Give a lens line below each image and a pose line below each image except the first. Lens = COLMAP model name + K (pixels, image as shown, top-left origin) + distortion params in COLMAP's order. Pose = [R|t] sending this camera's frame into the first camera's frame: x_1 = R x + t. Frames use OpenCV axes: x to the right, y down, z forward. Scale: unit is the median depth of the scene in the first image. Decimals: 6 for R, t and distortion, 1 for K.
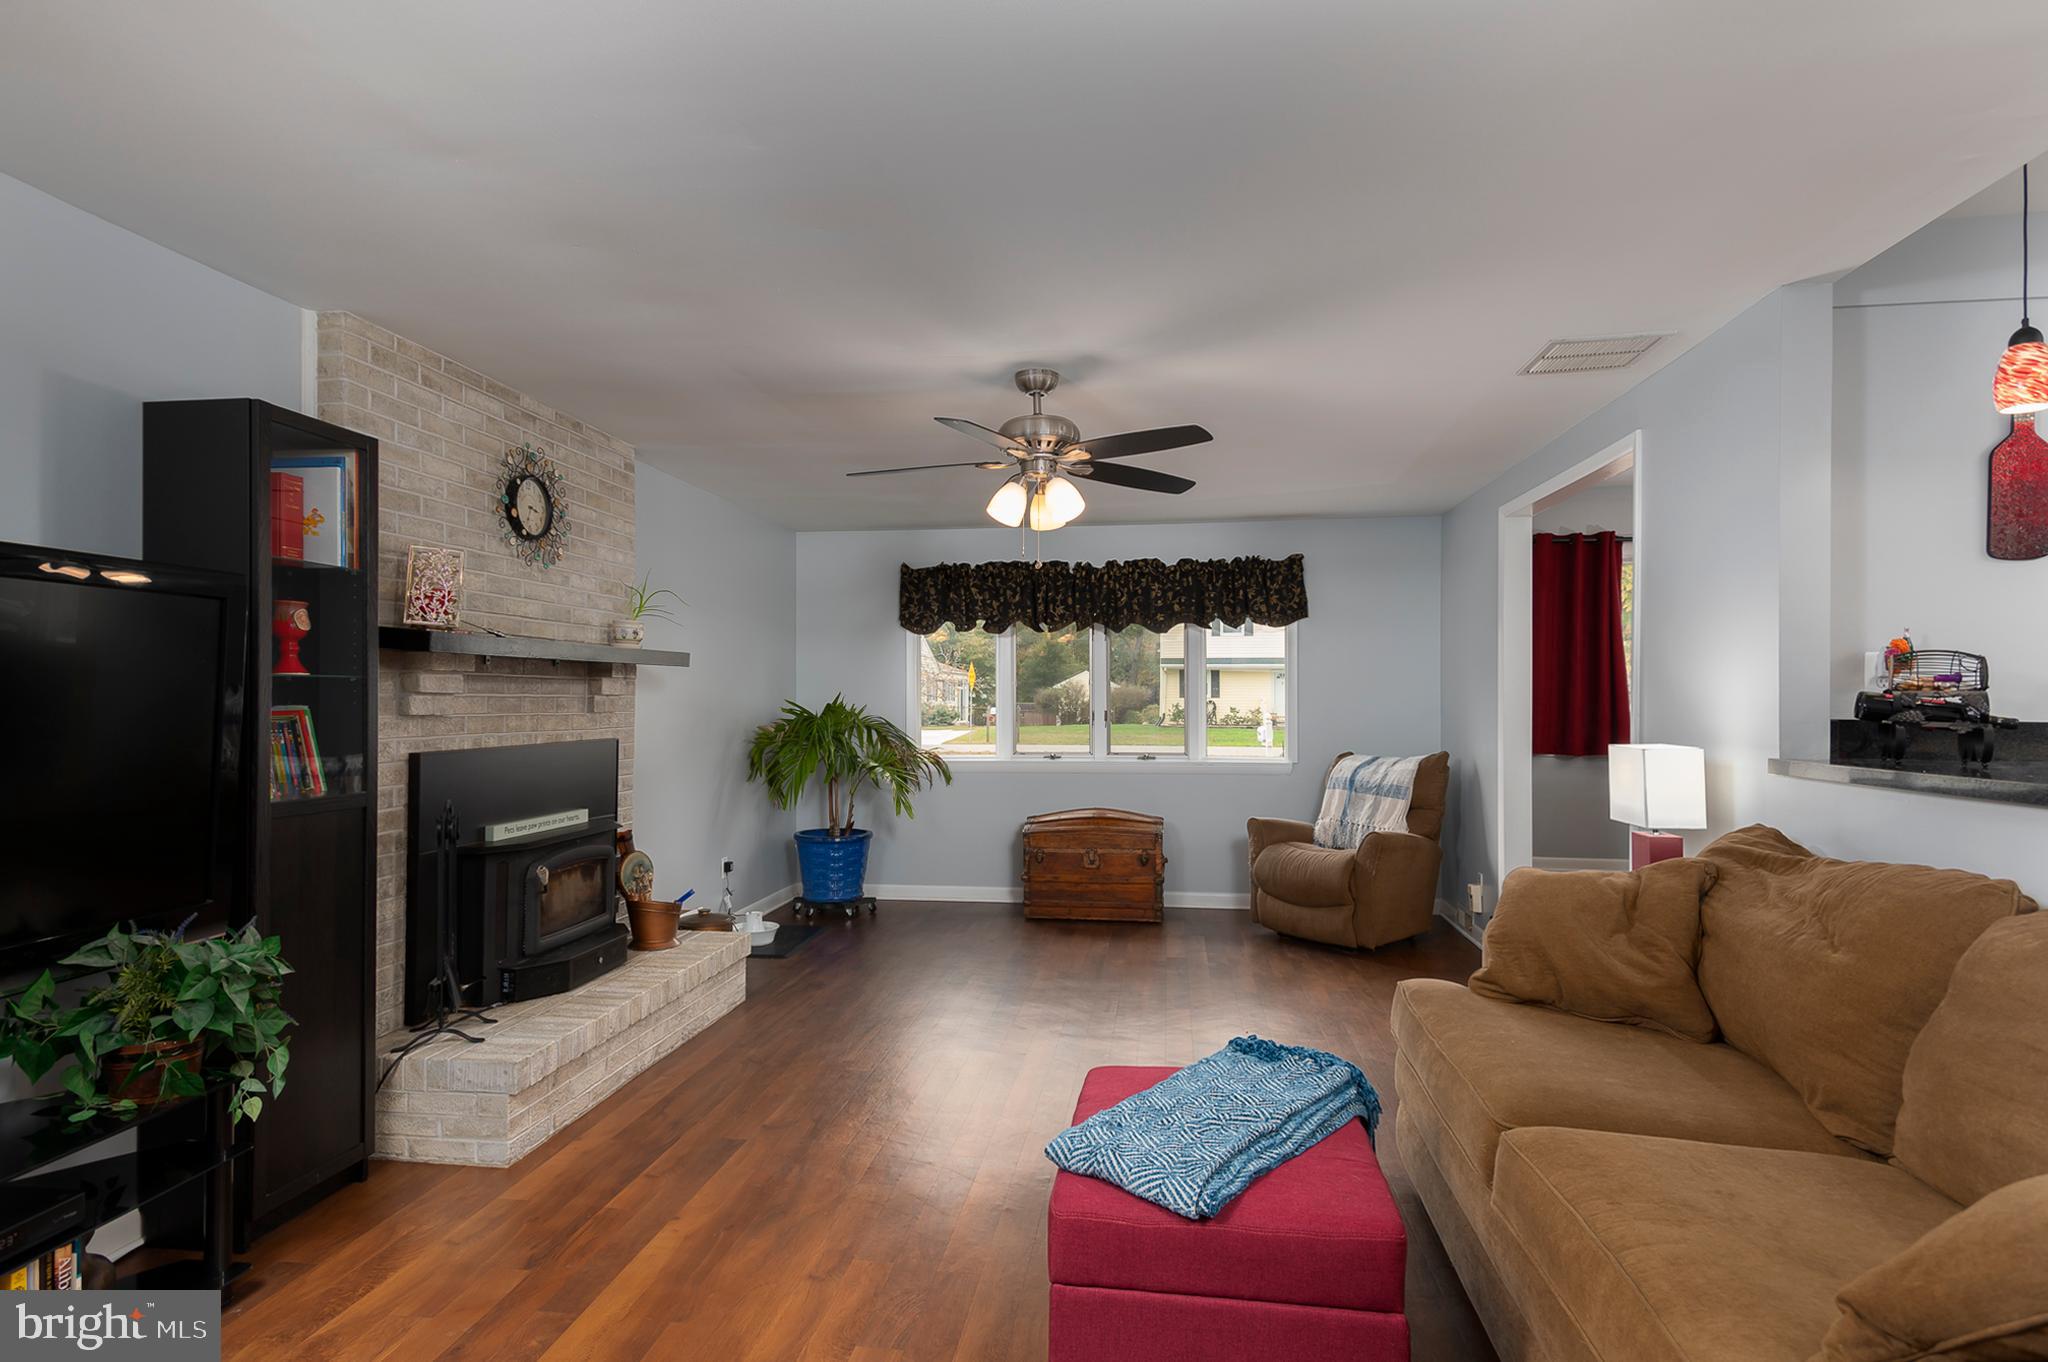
lens RADIAL K [[1038.8, 0, 1030.6], [0, 1038.8, 686.2], [0, 0, 1]] dist [0.006398, 0.000844]
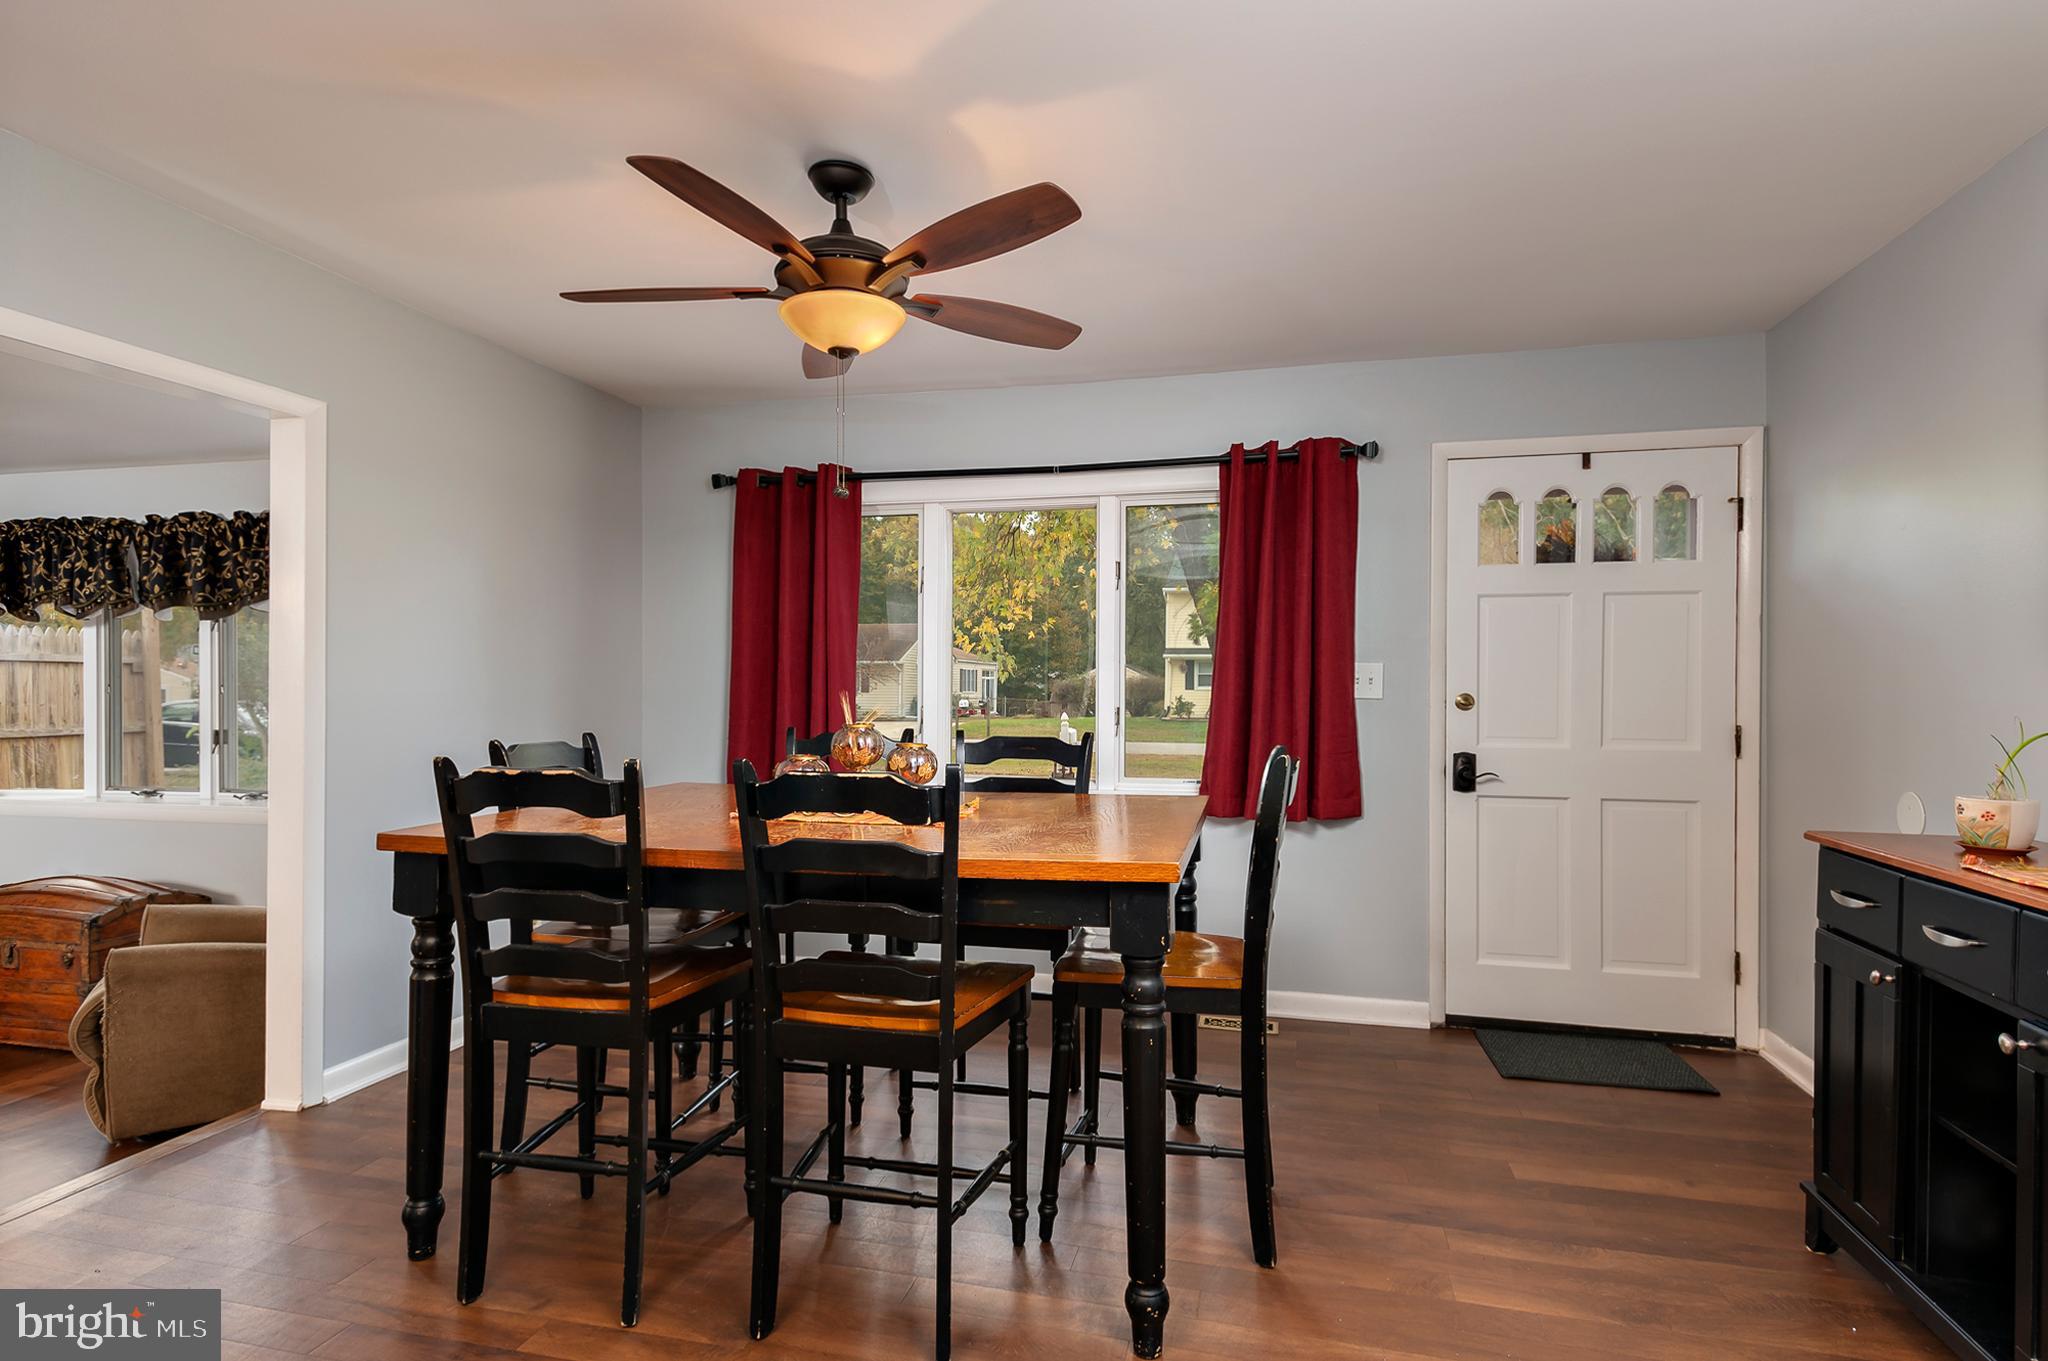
lens RADIAL K [[1038.8, 0, 1026.8], [0, 1038.8, 686.3], [0, 0, 1]] dist [0.006398, 0.000844]
pose [[0.993956, 0.005095, -0.109657, 0.105709], [-0.003870, 0.999928, 0.011377, -0.002480], [0.109707, -0.010884, 0.993904, 0.053500]]
